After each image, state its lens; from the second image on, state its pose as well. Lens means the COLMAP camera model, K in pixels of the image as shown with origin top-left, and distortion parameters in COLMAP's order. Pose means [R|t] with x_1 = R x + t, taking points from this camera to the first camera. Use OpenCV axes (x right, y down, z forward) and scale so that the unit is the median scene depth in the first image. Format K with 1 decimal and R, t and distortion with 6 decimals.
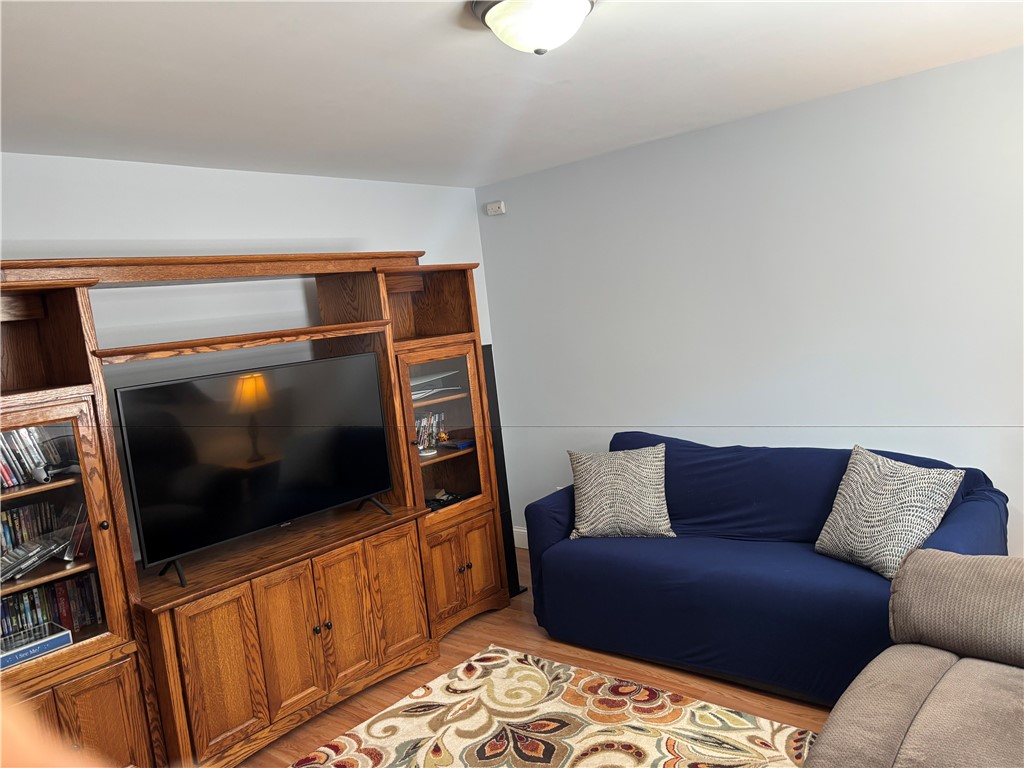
lens RADIAL K [[771.7, 0, 510.2], [0, 771.7, 385.2], [0, 0, 1]] dist [0.057112, -0.056471]
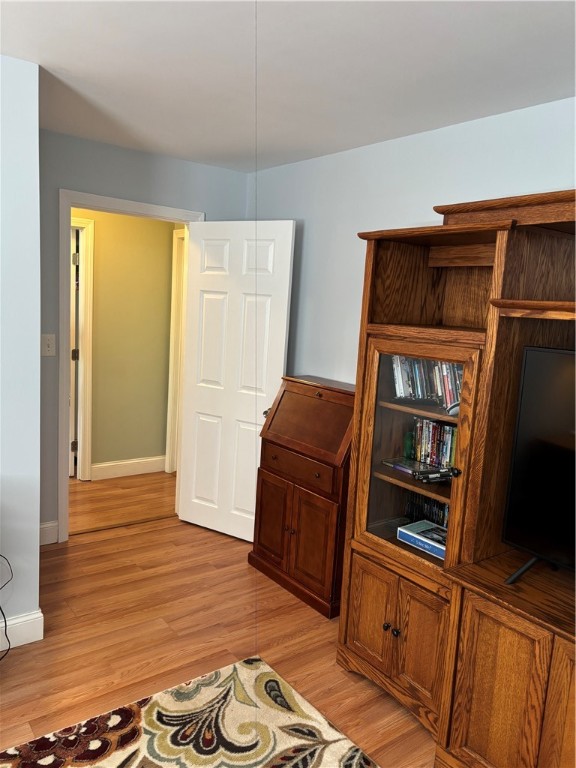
lens RADIAL K [[578.8, 0, 287.4], [0, 578.8, 386.5], [0, 0, 1]] dist [0.057112, -0.056471]
pose [[-0.217314, 0.238111, -0.946614, 0.214491], [-0.120025, 0.955912, 0.268004, -0.103191], [0.968694, 0.171858, -0.179154, 0.900416]]
